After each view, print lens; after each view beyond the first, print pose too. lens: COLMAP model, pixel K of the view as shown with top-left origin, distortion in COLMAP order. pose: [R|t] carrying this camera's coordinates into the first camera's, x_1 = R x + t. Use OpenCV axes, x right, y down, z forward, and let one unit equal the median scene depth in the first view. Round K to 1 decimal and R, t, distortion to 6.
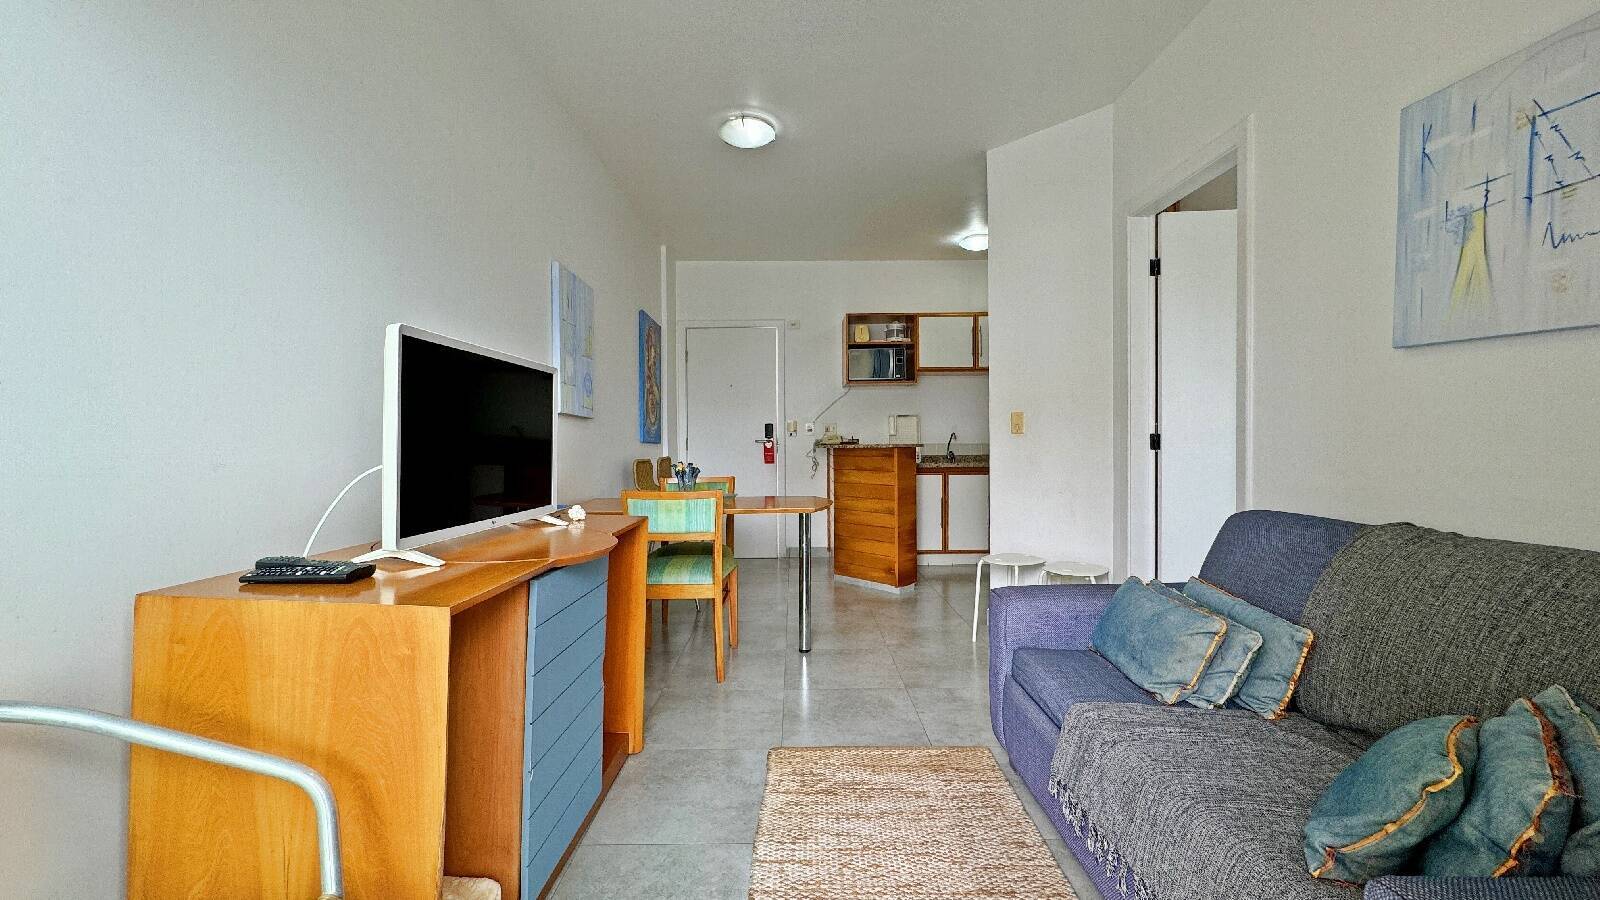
lens RADIAL K [[638.4, 0, 800.0], [0, 638.4, 450.0], [0, 0, 1]] dist [-0.000341, -0.000056]
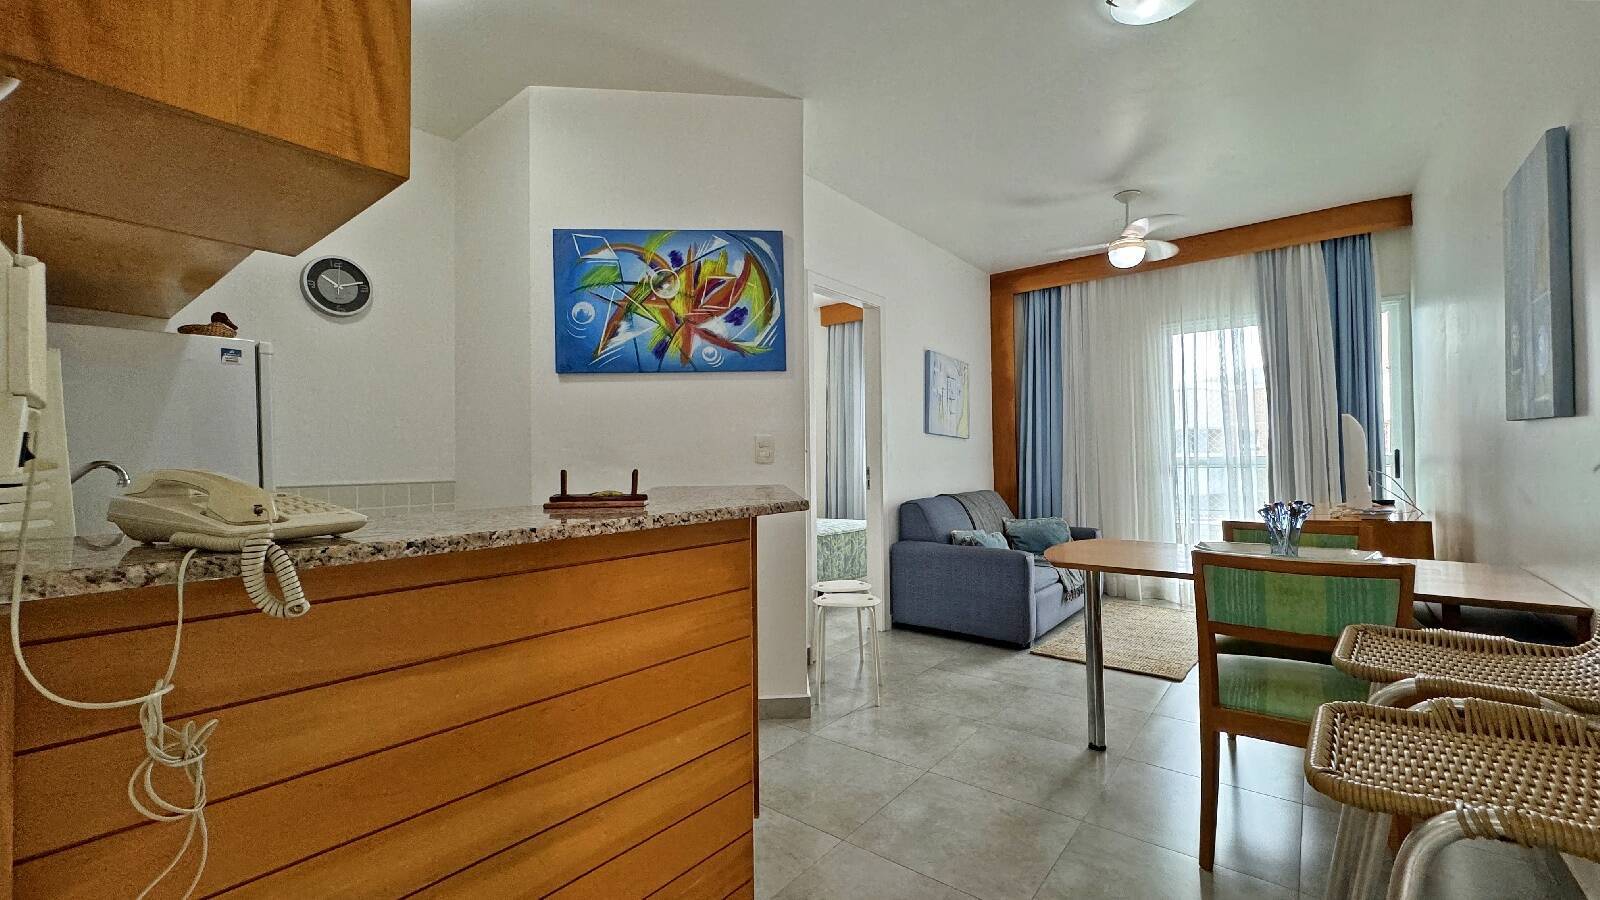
lens RADIAL K [[645.8, 0, 800.0], [0, 645.8, 450.0], [0, 0, 1]] dist [-0.000377, -0.000199]
pose [[-0.771915, 0.025765, 0.635203, -0.149196], [0.026254, 0.999618, -0.008641, -0.026777], [-0.635183, 0.010007, -0.772297, 1.258329]]
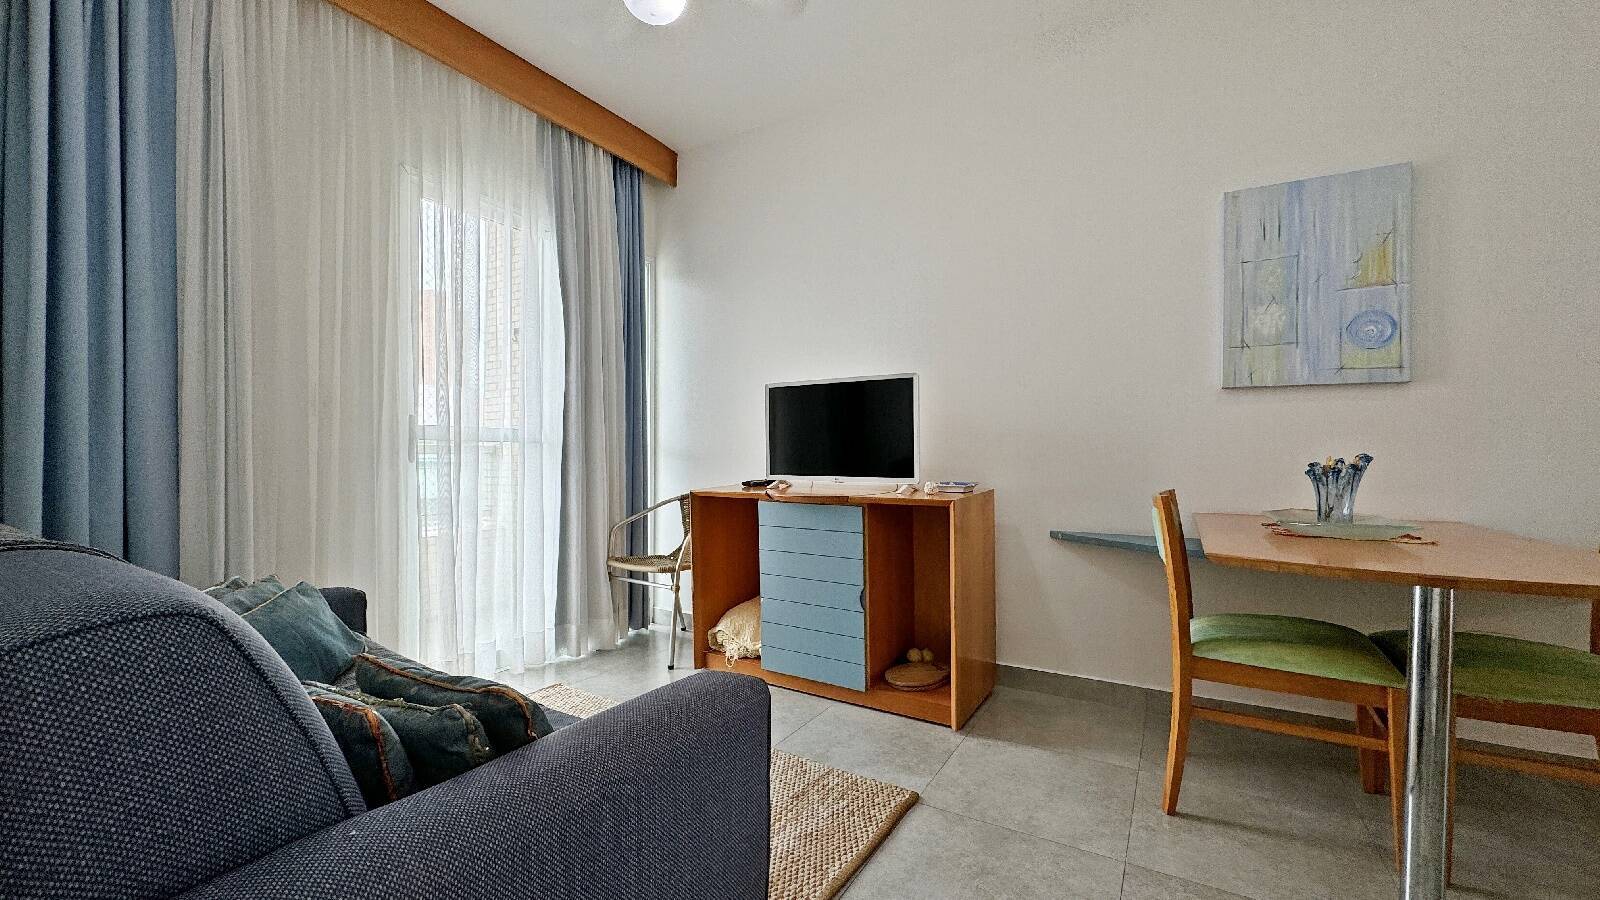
lens RADIAL K [[638.4, 0, 800.0], [0, 638.4, 450.0], [0, 0, 1]] dist [-0.000341, -0.000056]
pose [[-0.523294, -0.002169, -0.852149, 0.349702], [-0.005391, 0.999985, 0.000766, 0.012098], [0.852135, 0.004995, -0.523298, 0.618785]]
